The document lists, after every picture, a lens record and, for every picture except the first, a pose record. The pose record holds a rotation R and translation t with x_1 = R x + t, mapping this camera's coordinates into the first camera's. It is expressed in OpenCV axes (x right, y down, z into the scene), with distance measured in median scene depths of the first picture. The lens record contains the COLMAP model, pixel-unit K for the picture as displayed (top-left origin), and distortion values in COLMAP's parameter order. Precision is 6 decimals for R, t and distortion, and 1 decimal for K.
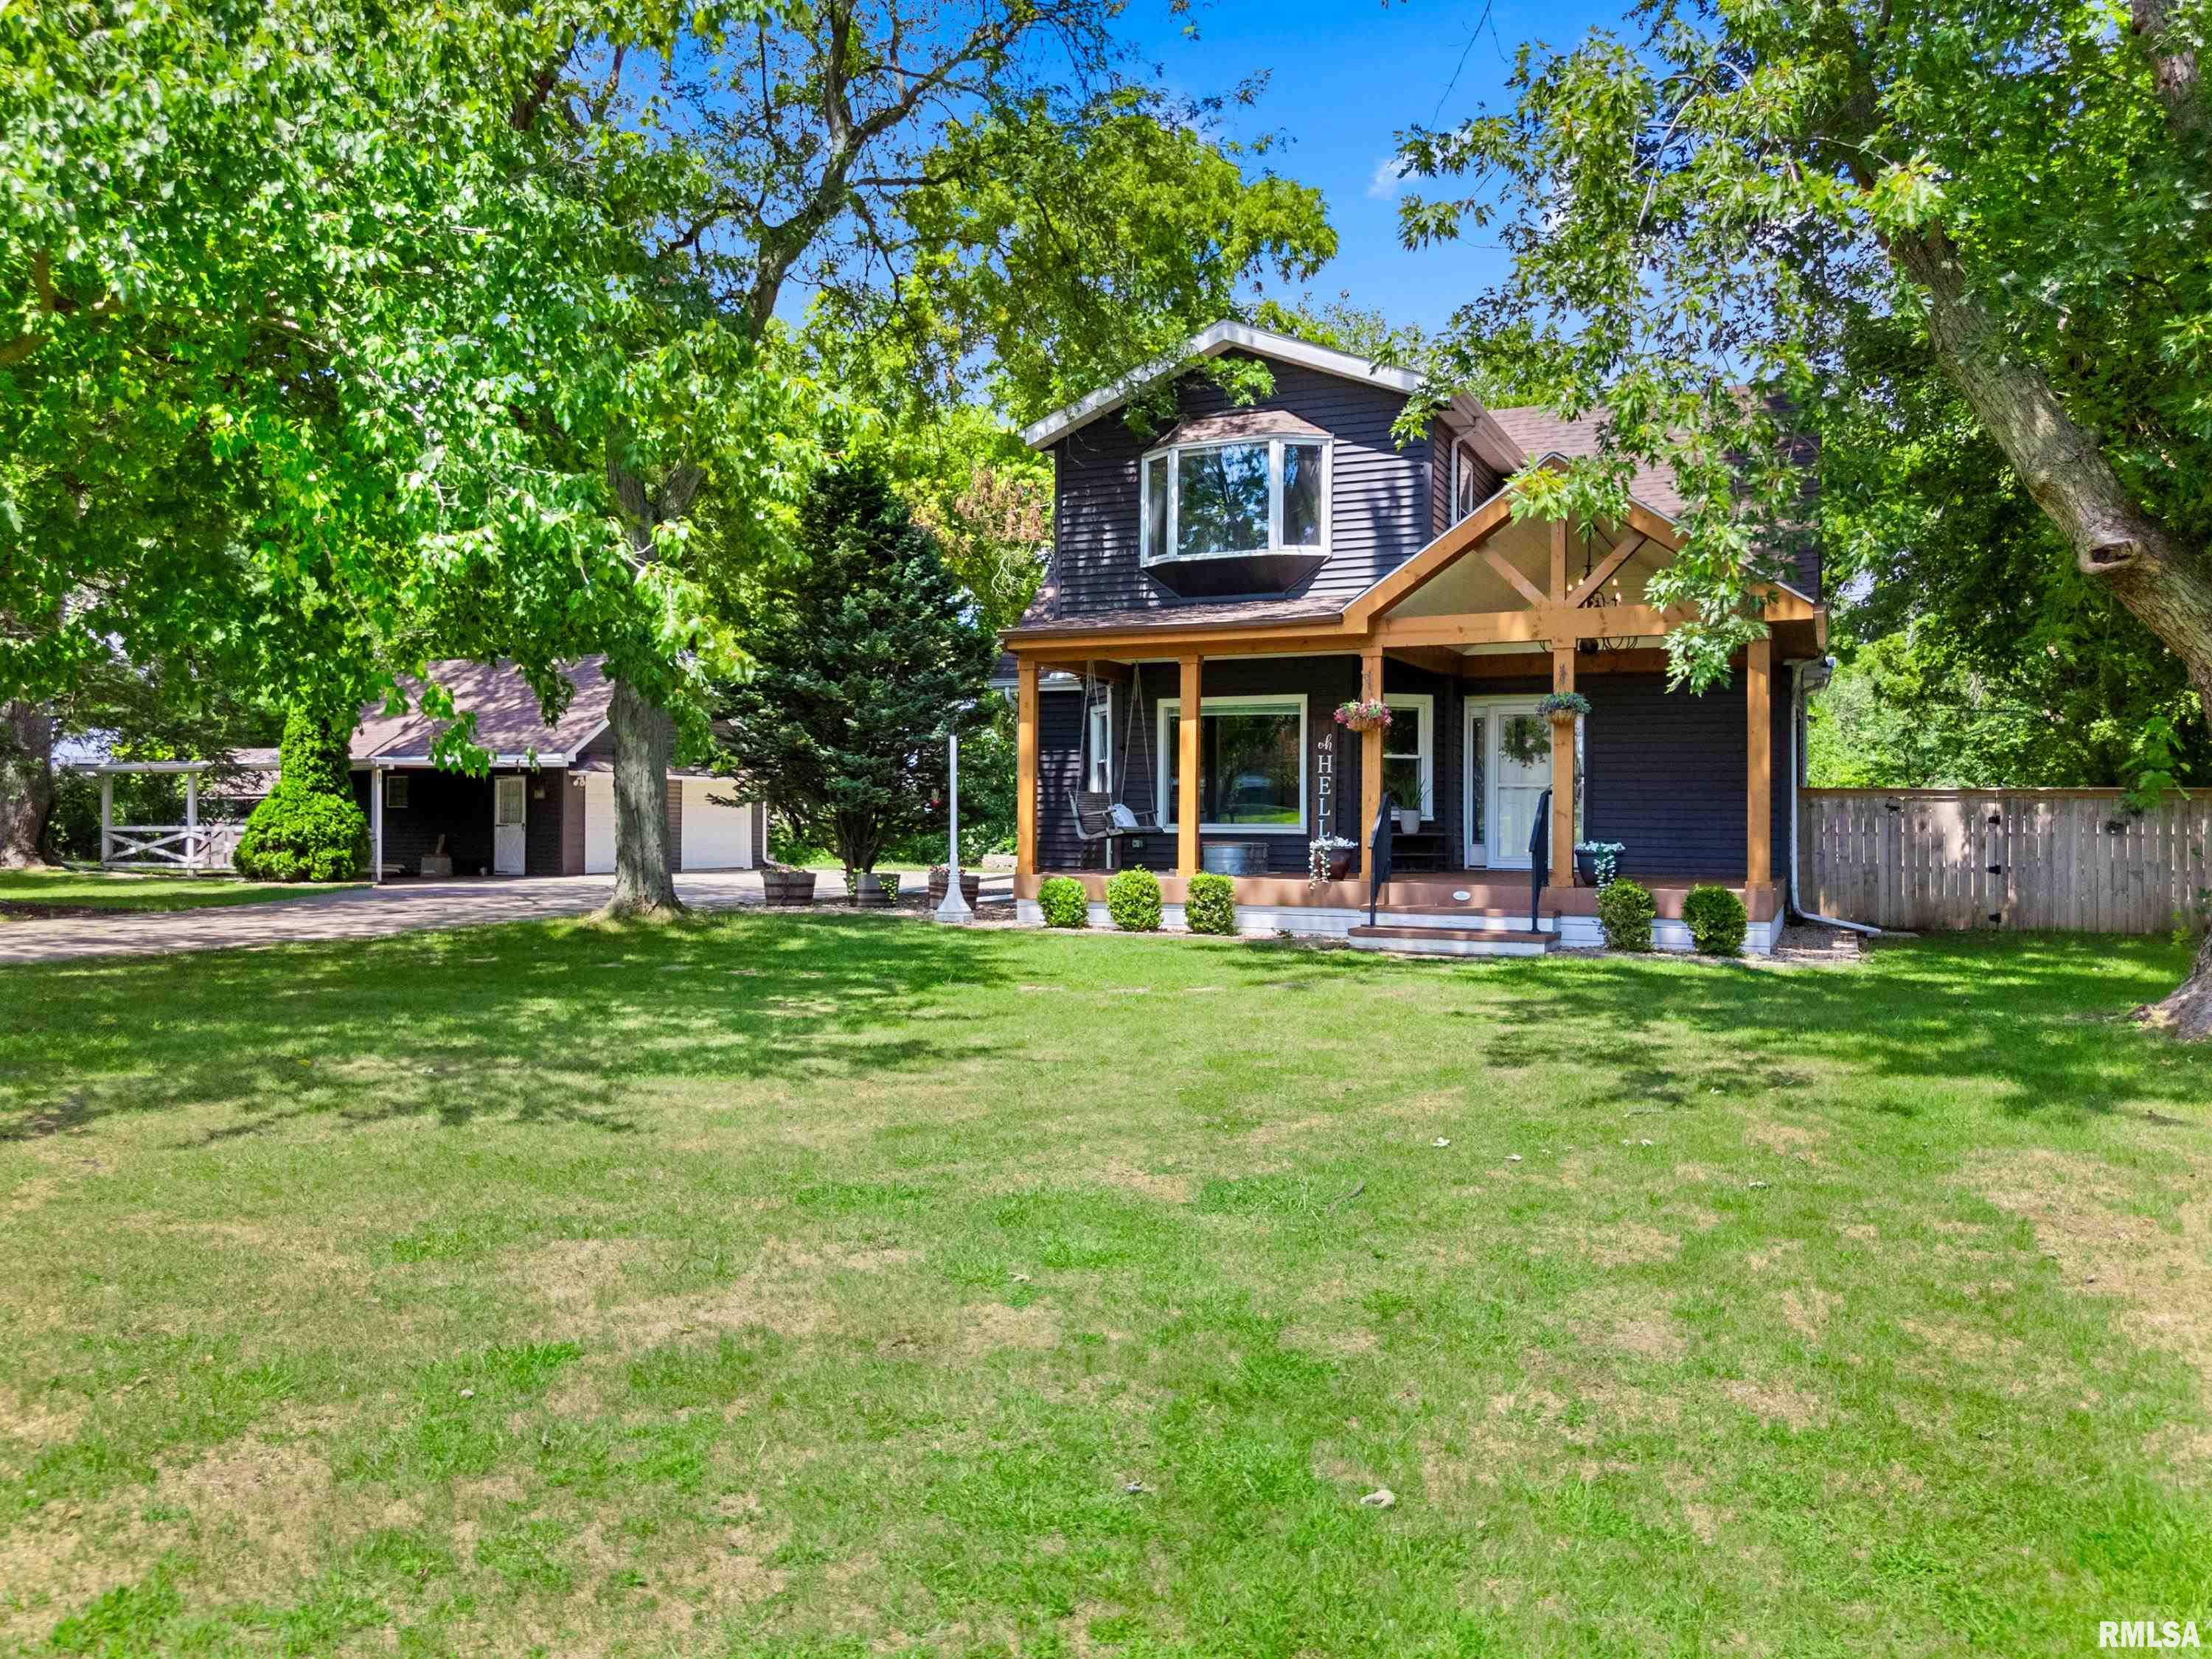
lens RADIAL K [[1652.5, 0, 1091.7], [0, 1652.5, 801.6], [0, 0, 1]] dist [0.144464, -0.219415]
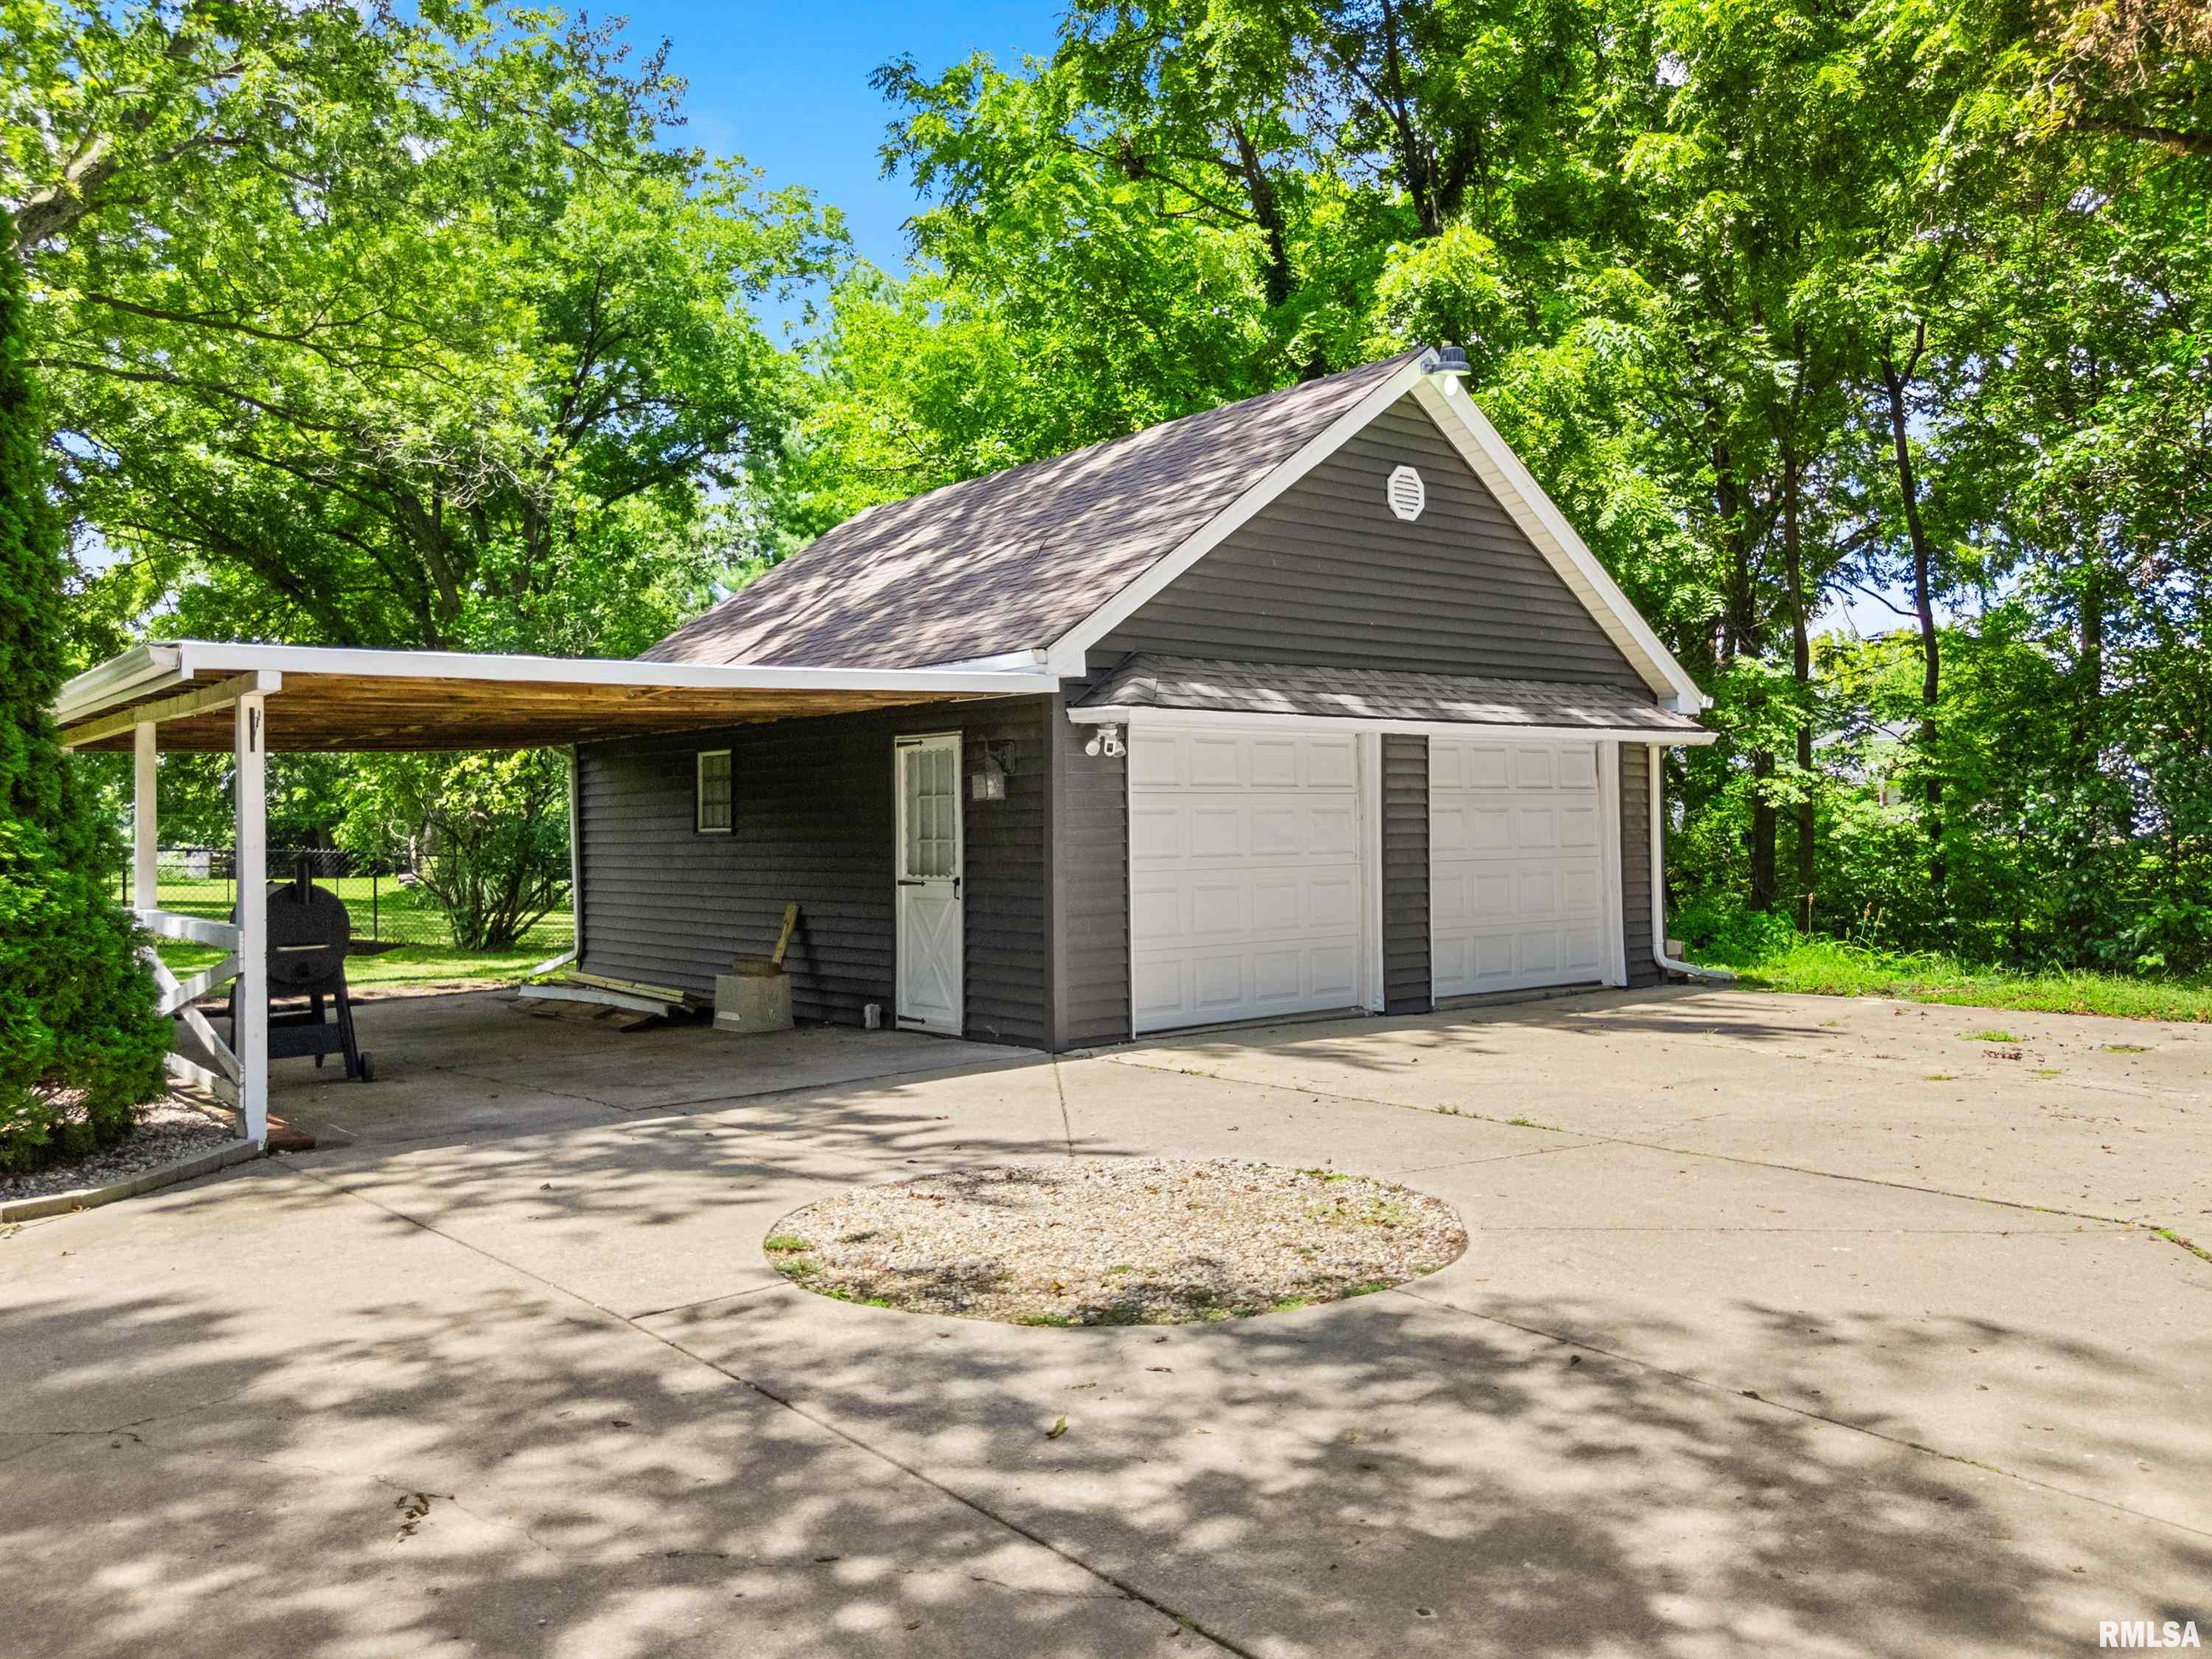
lens RADIAL K [[1652.5, 0, 1091.7], [0, 1652.5, 801.6], [0, 0, 1]] dist [0.144464, -0.219415]
pose [[0.894933, -0.022579, -0.445629, -0.288278], [0.022930, 0.999726, -0.004605, 0.000617], [0.445611, -0.006097, 0.895206, 1.215617]]
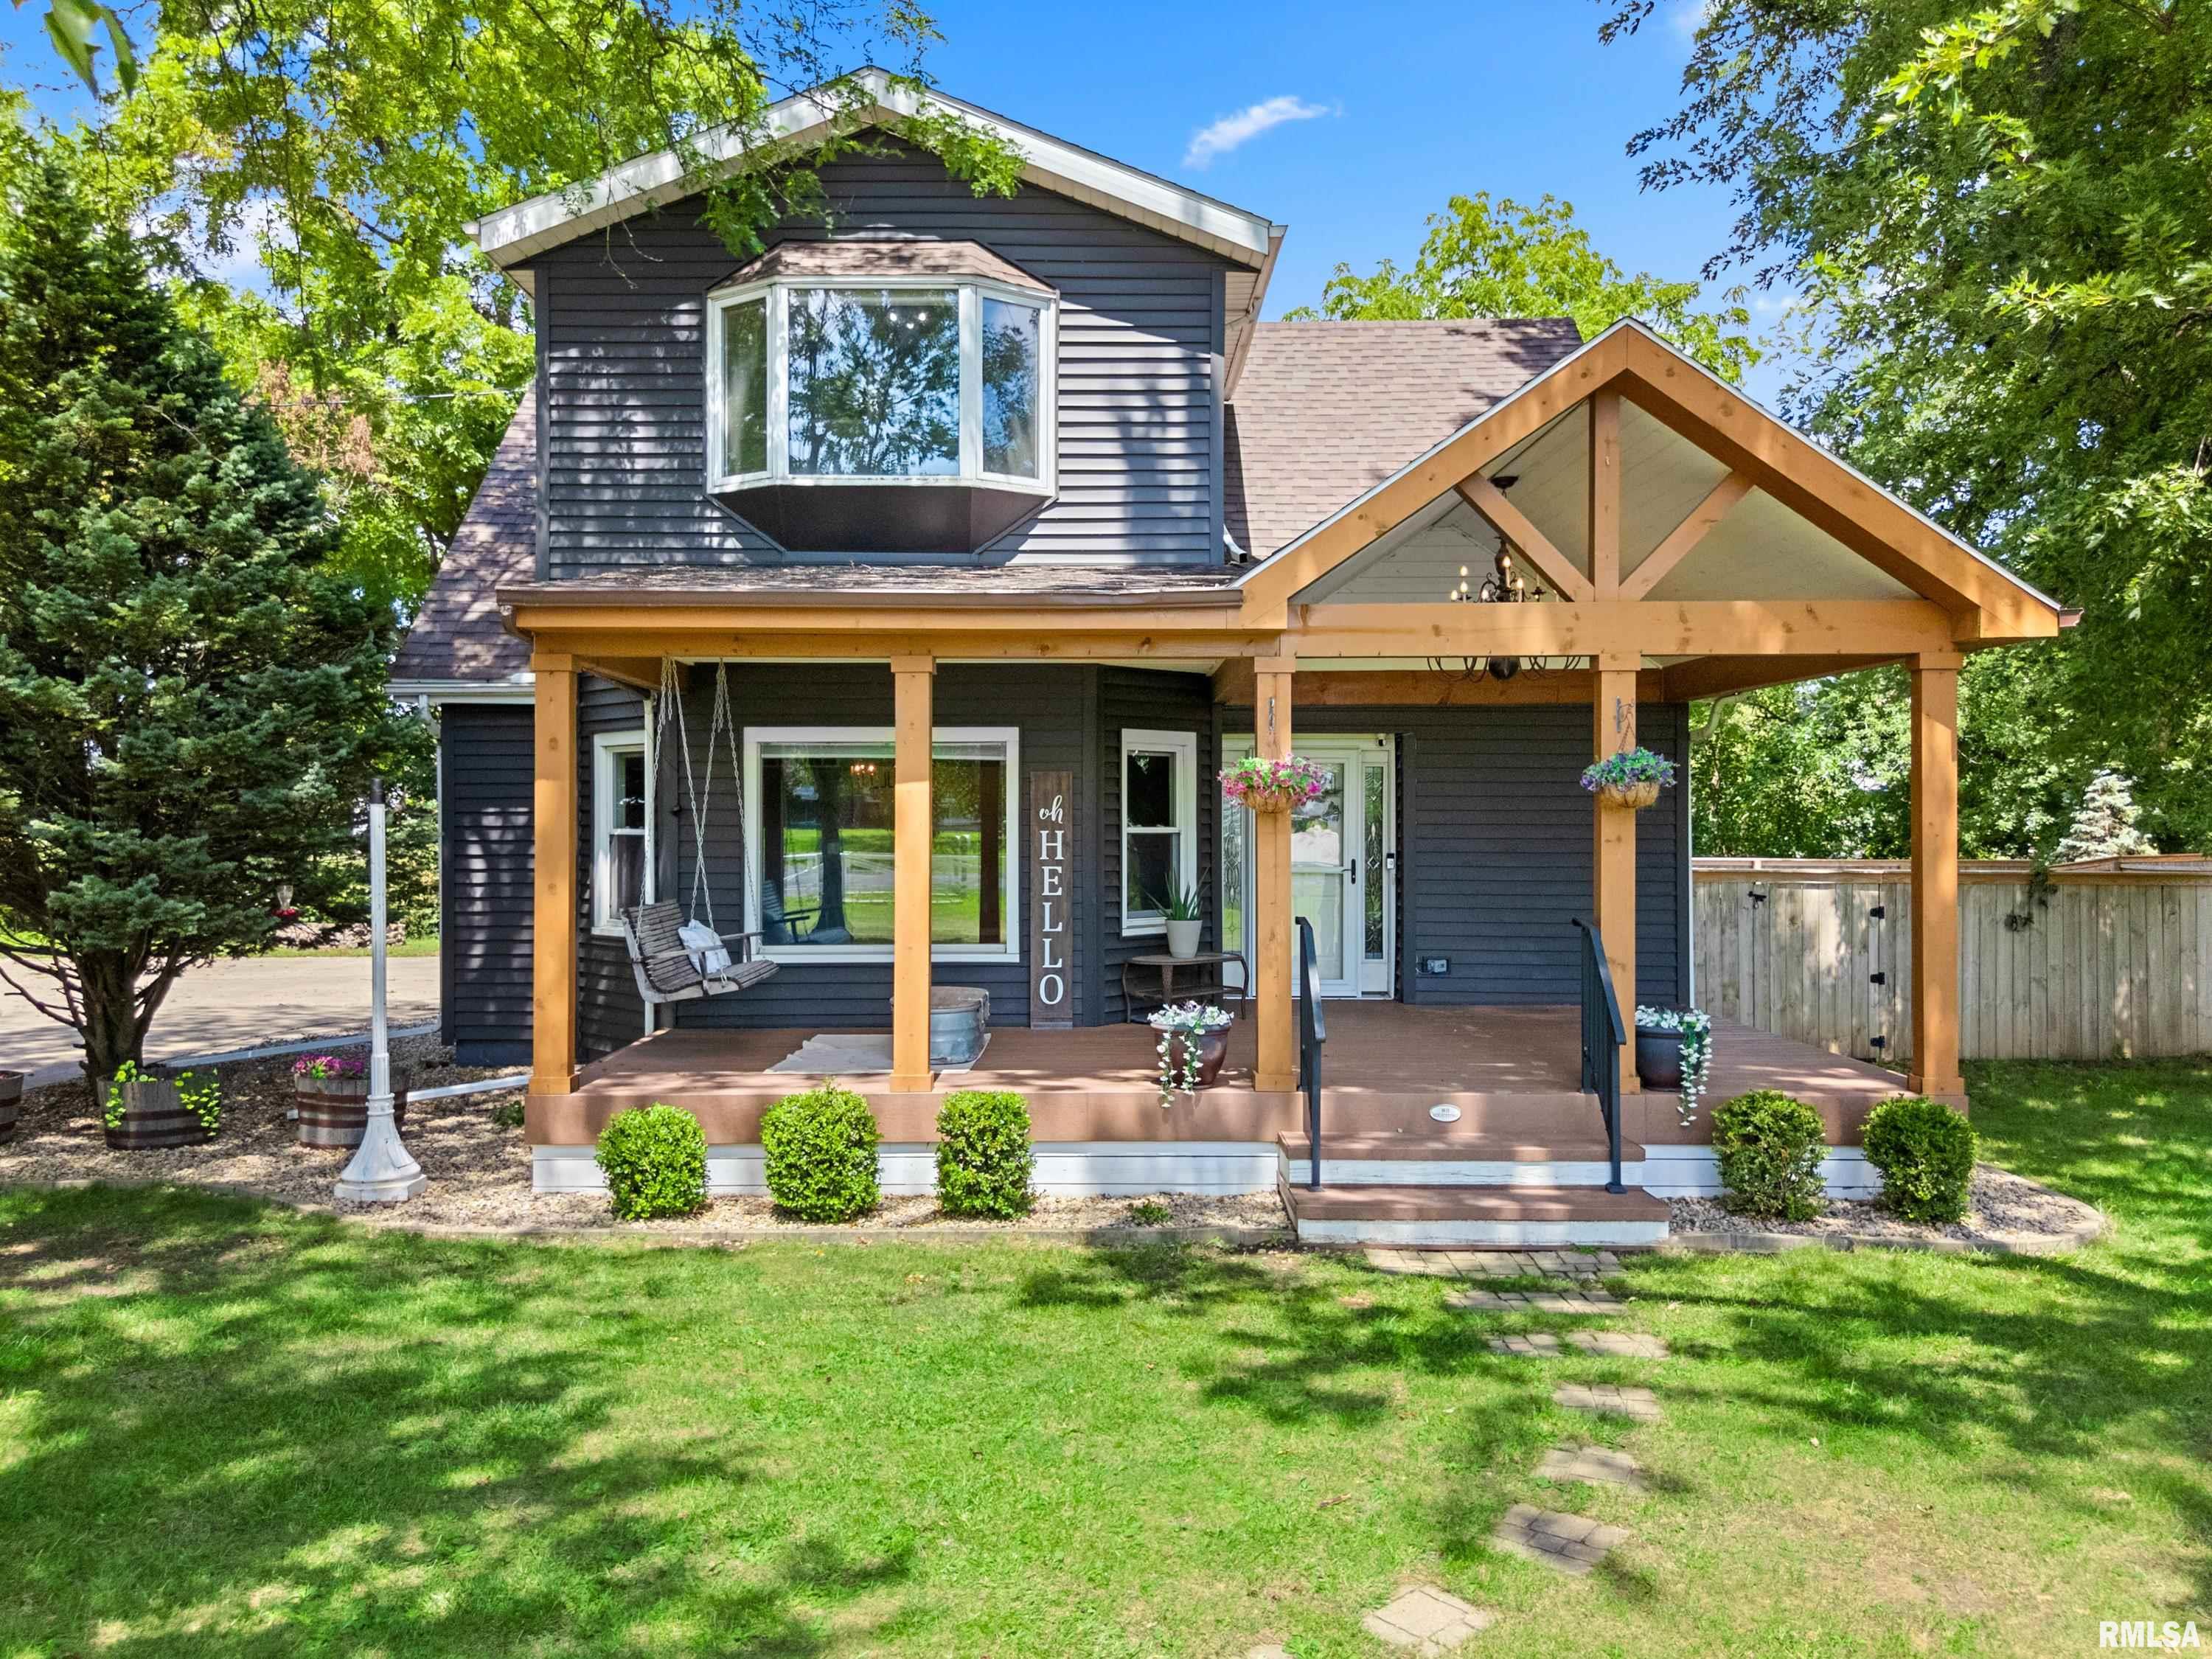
lens RADIAL K [[1652.5, 0, 1091.7], [0, 1652.5, 801.6], [0, 0, 1]] dist [0.144464, -0.219415]
pose [[0.911350, -0.001390, 0.411630, -0.090057], [0.001544, 0.999999, -0.000042, -0.037759], [-0.411629, 0.000674, 0.911351, 0.448271]]
